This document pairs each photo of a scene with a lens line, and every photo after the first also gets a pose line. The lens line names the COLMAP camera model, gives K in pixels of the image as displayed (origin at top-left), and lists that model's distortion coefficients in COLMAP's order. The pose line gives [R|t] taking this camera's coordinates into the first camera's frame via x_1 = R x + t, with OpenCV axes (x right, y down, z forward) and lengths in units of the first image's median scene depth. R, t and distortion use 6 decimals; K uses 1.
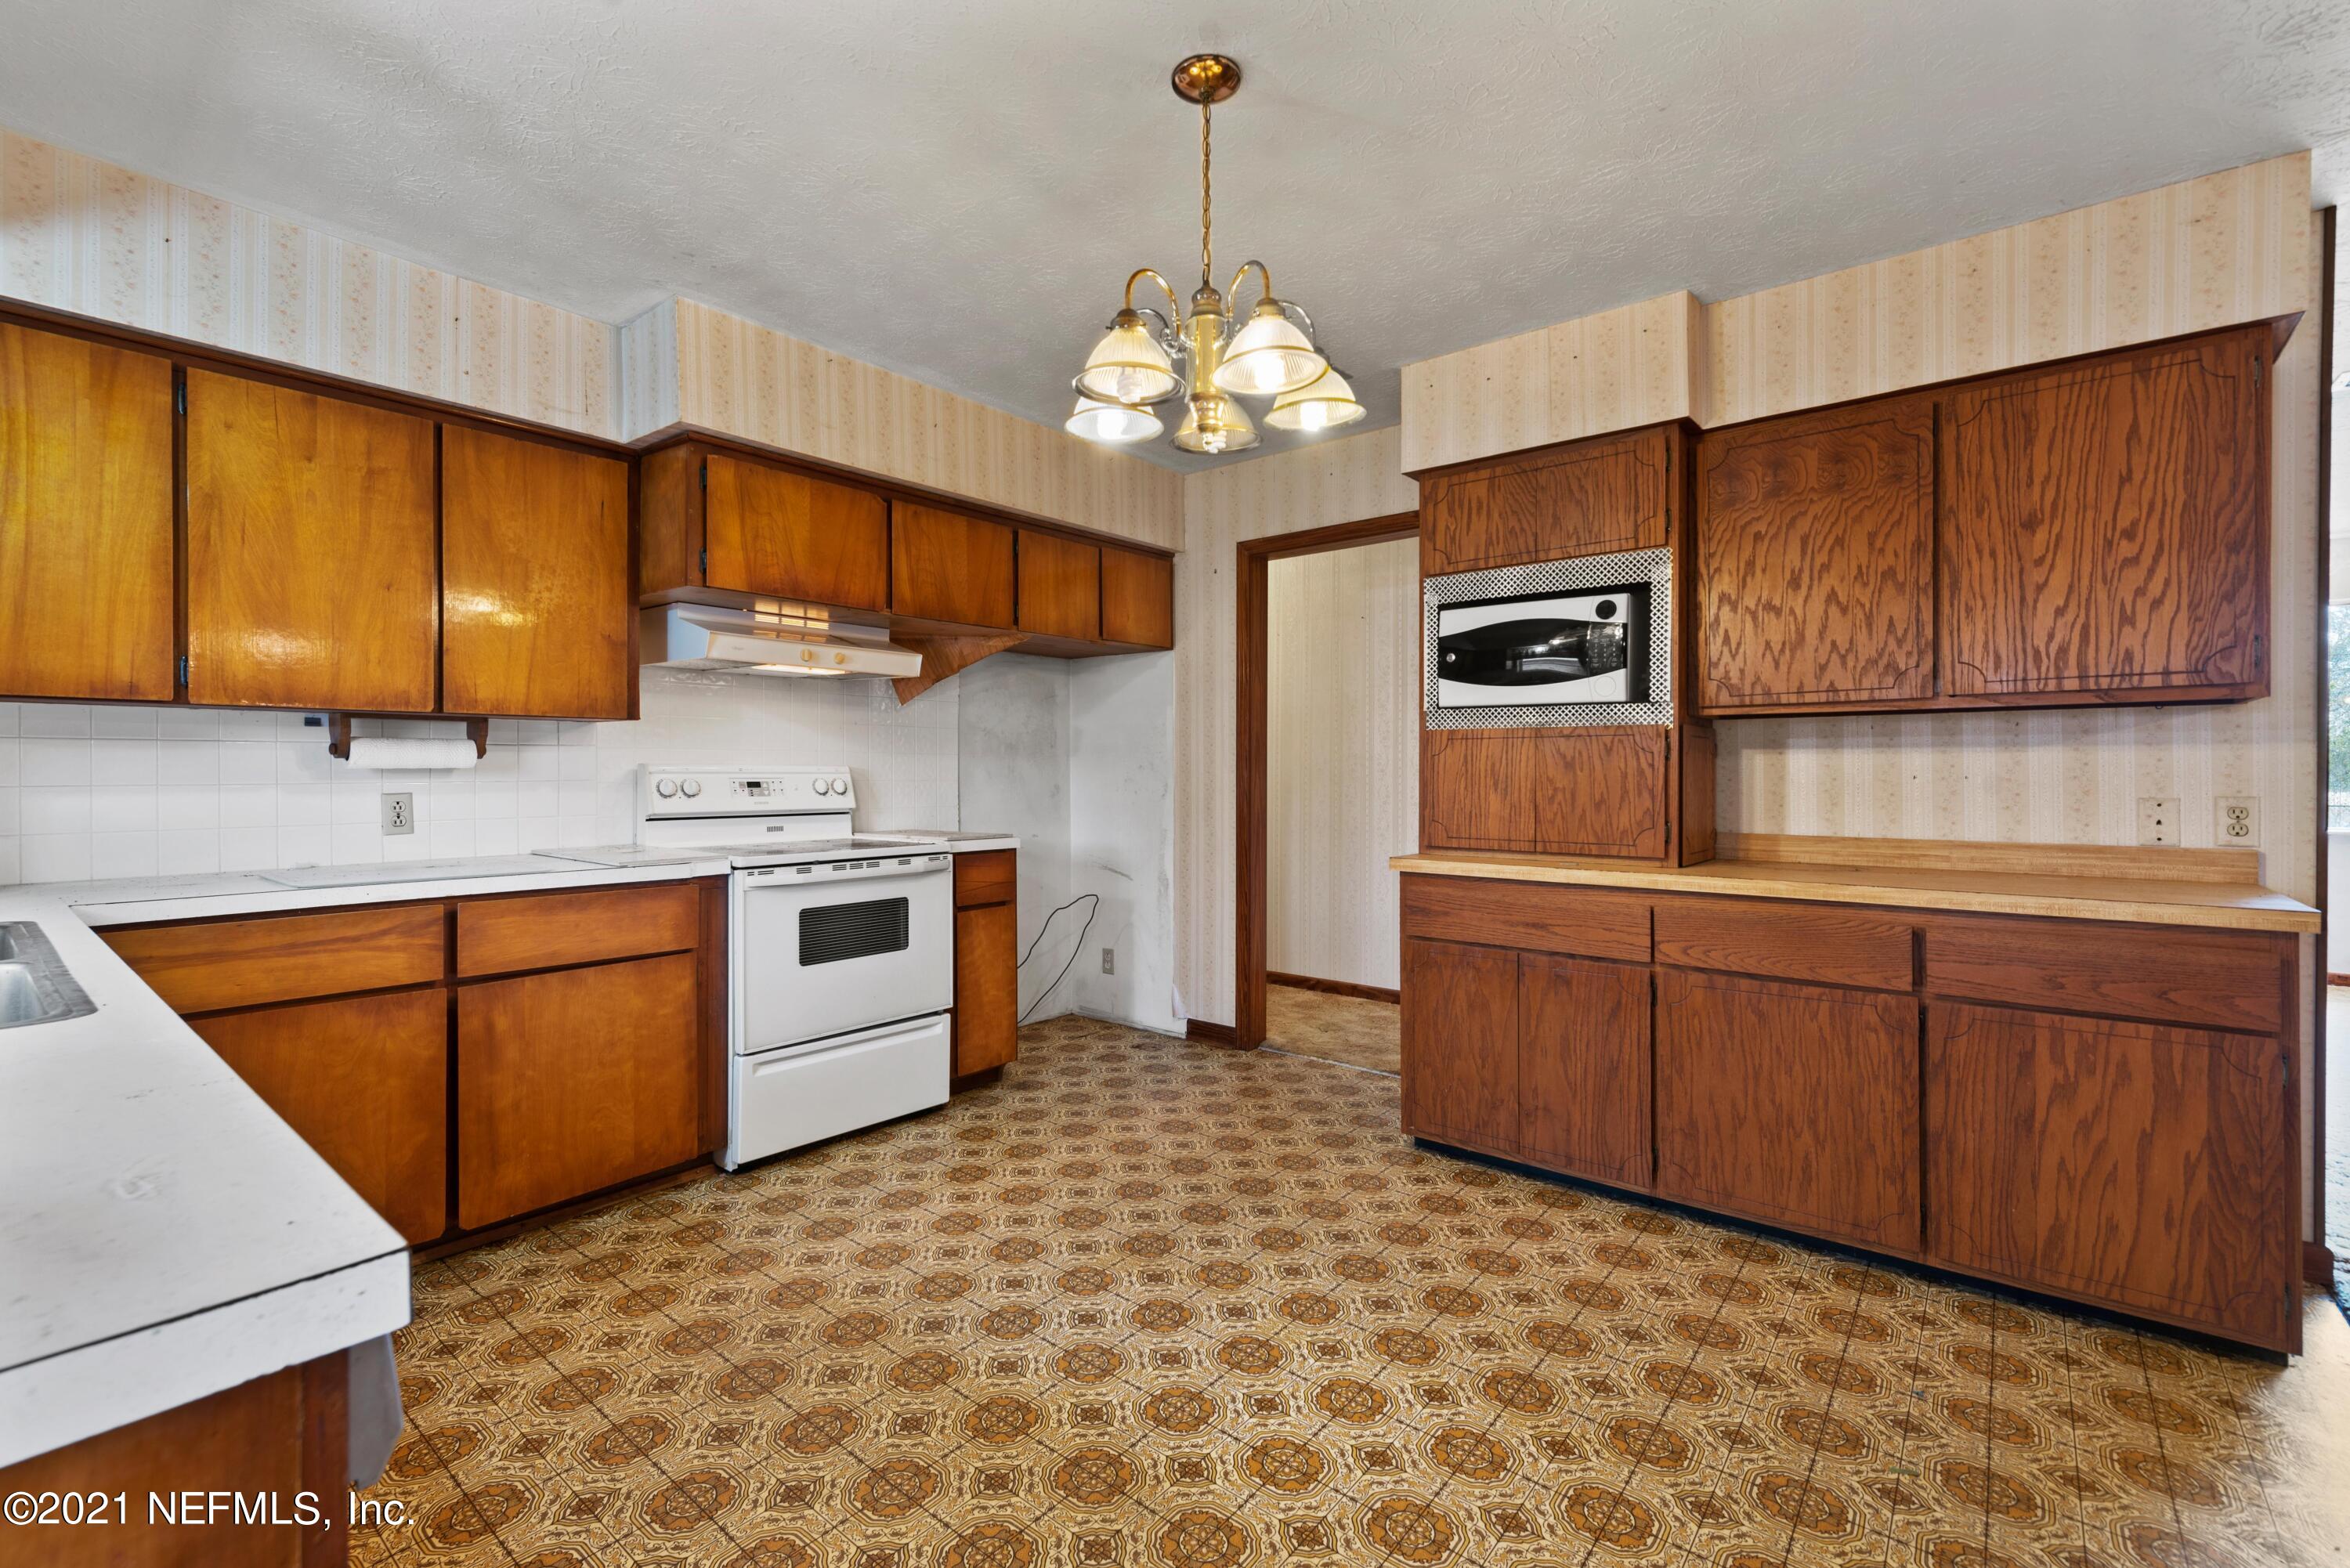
lens RADIAL K [[1015.5, 0, 1156.3], [0, 1015.5, 777.1], [0, 0, 1]] dist [0.001695, -0.000874]
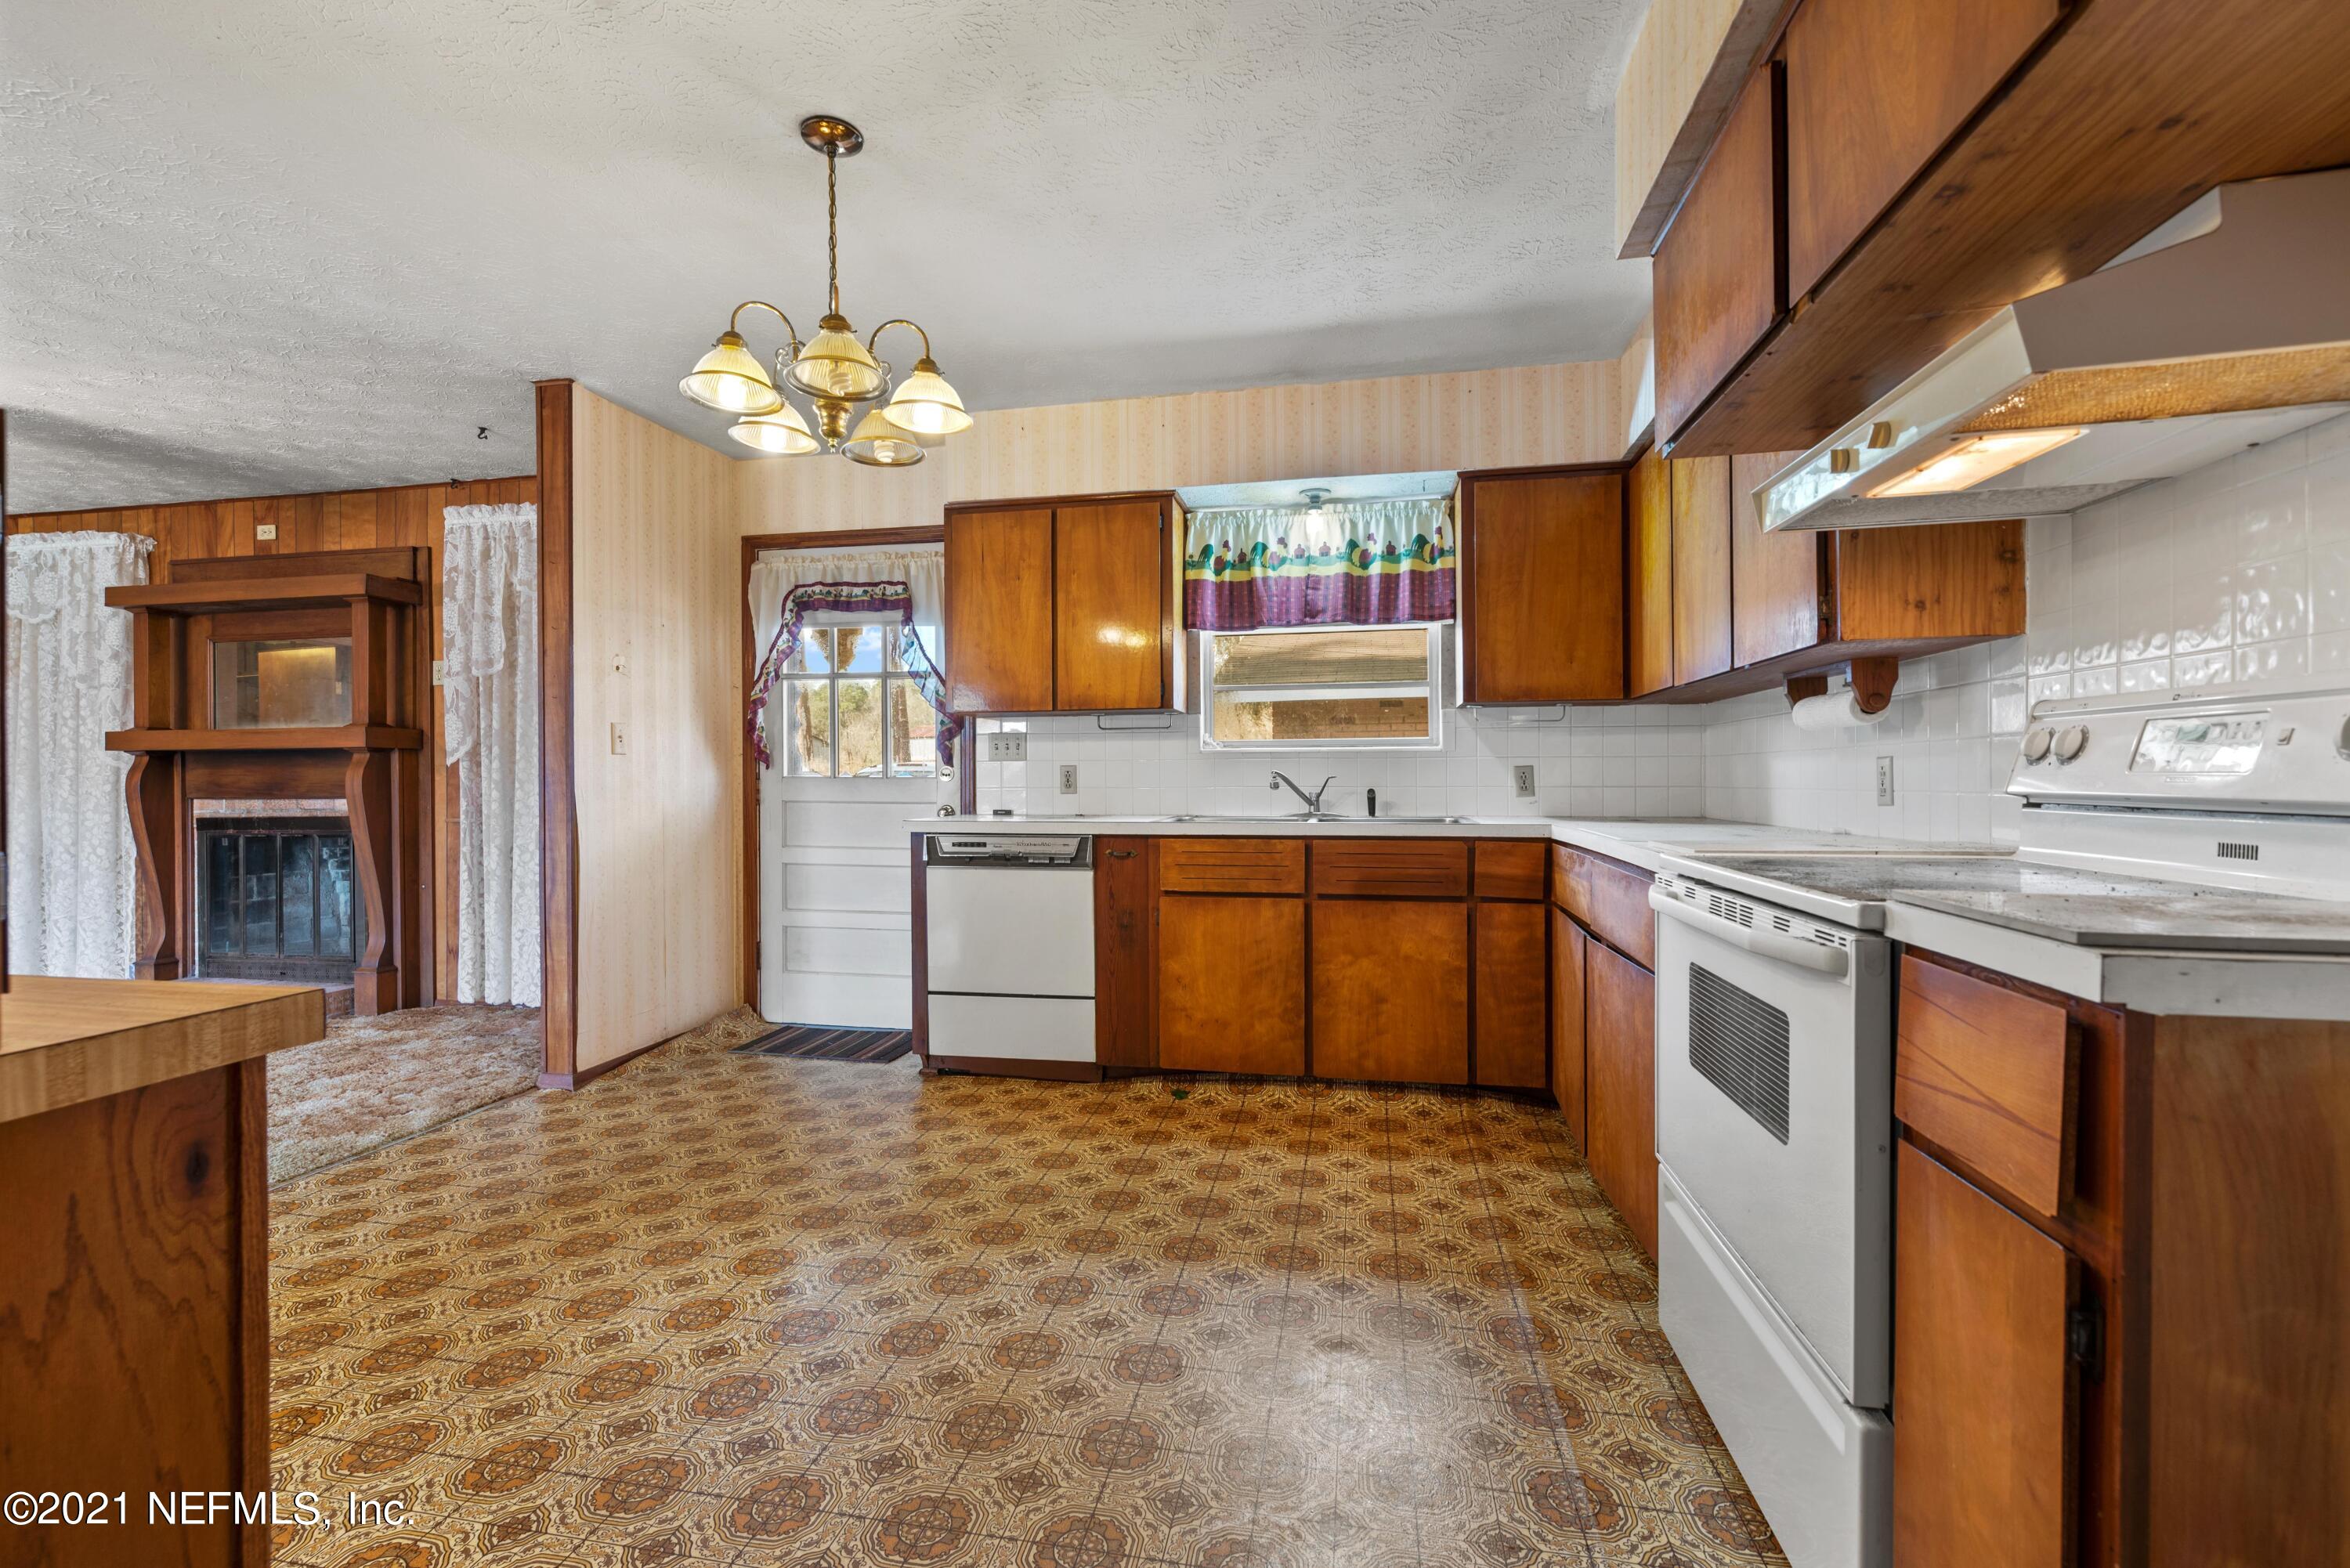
lens RADIAL K [[1015.5, 0, 1161.2], [0, 1015.5, 775.3], [0, 0, 1]] dist [0.001695, -0.000874]
pose [[-0.879208, 0.002840, -0.476429, 0.174260], [0.001354, 0.999993, 0.003462, 0.026538], [0.476436, 0.002398, -0.879206, 1.383591]]
